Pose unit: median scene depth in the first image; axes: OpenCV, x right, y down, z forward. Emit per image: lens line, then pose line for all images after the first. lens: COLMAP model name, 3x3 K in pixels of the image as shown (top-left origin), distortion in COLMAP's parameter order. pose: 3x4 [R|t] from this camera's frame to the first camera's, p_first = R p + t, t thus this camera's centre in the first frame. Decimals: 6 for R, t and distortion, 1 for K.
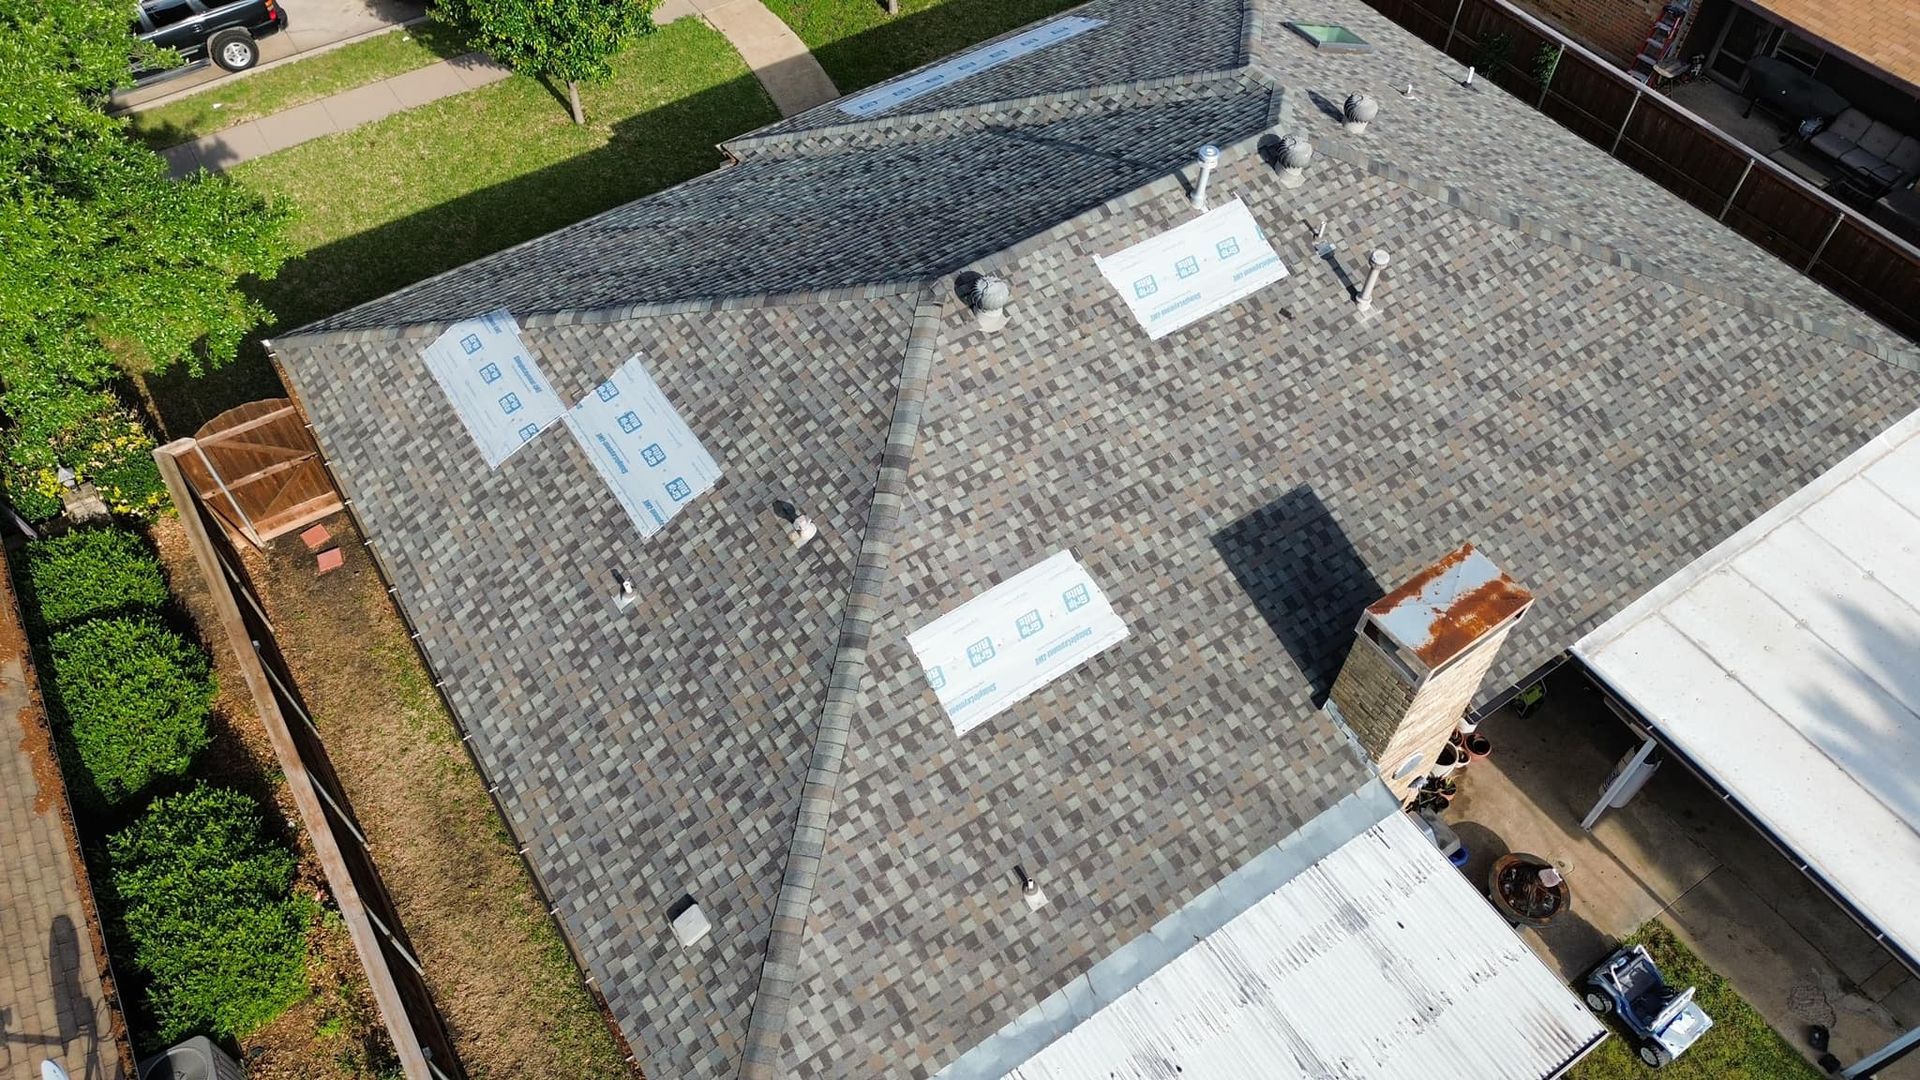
lens RADIAL K [[1358.6, 0, 947.7], [0, 1358.6, 542.7], [0, 0, 1]] dist [0.060254, -0.063119]
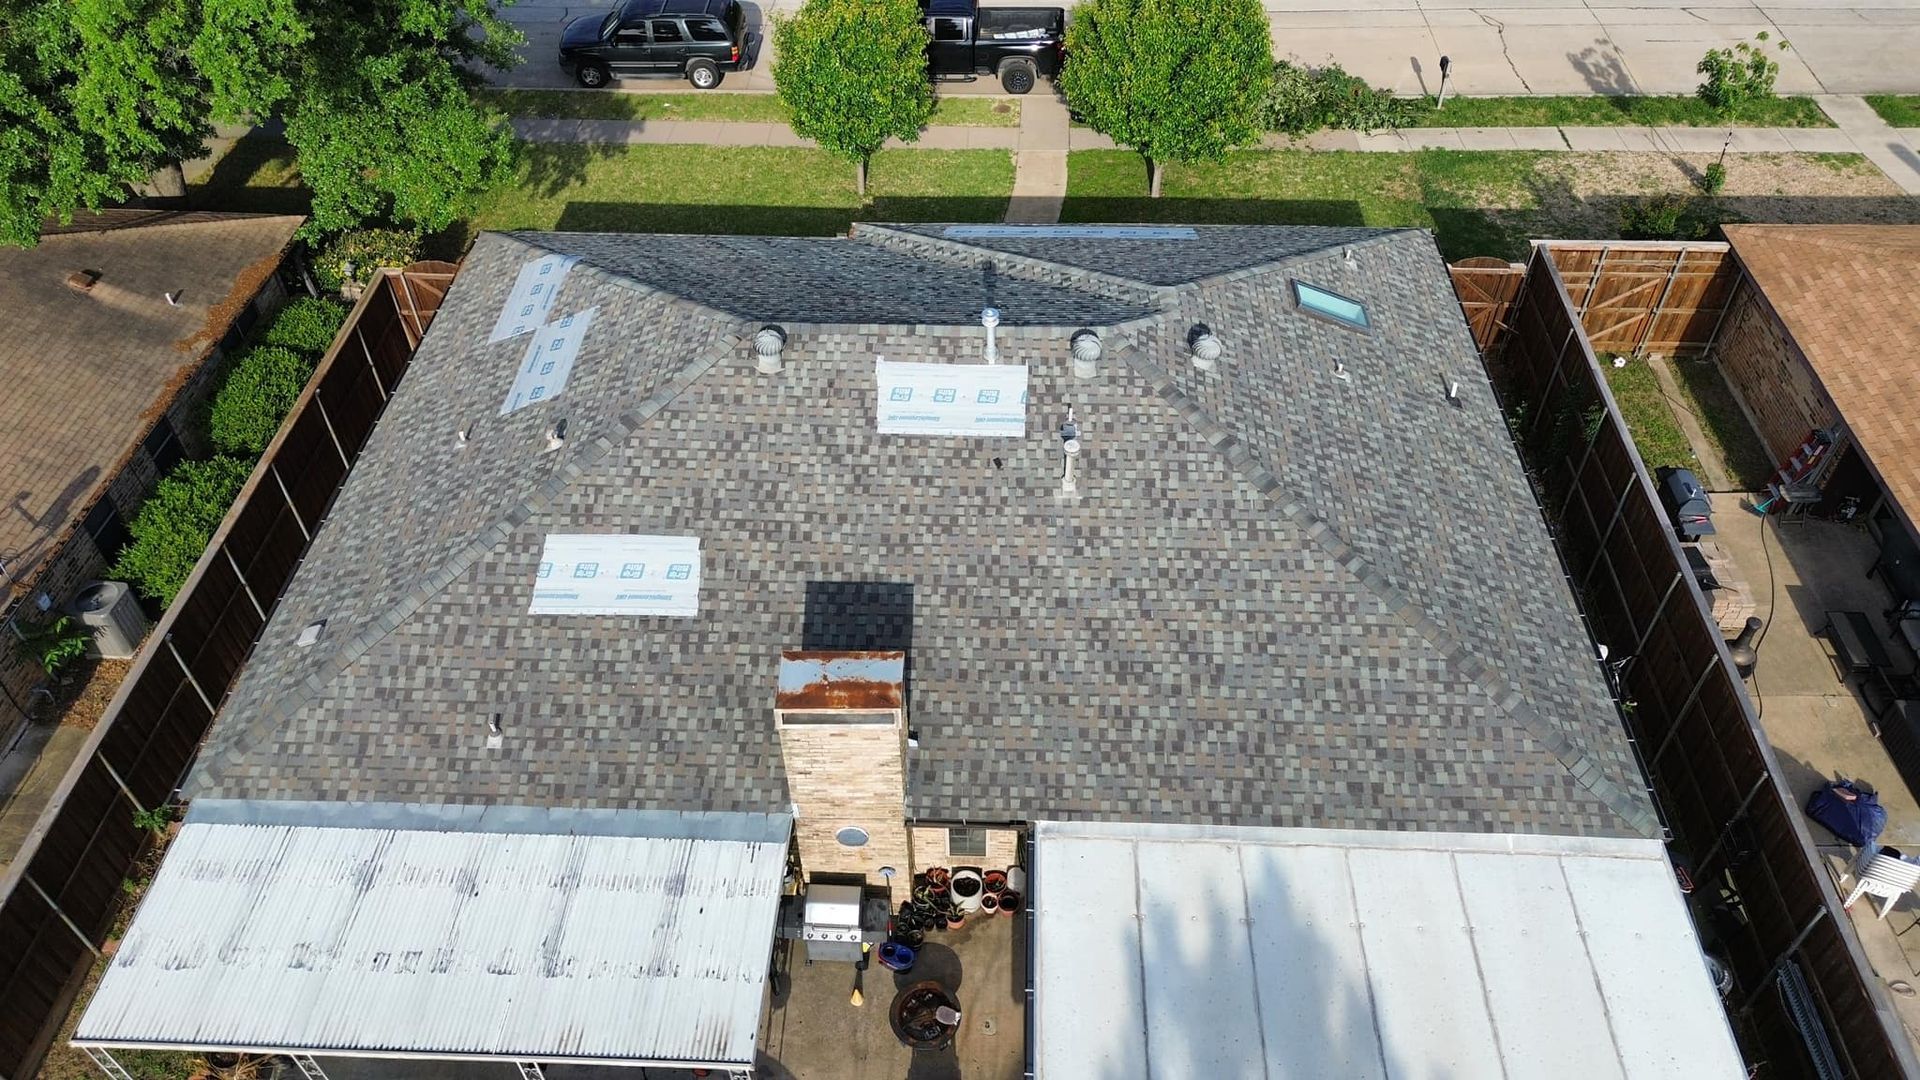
lens RADIAL K [[1358.6, 0, 958.3], [0, 1358.6, 539.8], [0, 0, 1]] dist [0.060254, -0.063119]
pose [[0.809509, 0.408551, -0.421641, 0.755998], [-0.456957, 0.889352, -0.015570, -0.077609], [0.368626, 0.205276, 0.906629, -0.051154]]
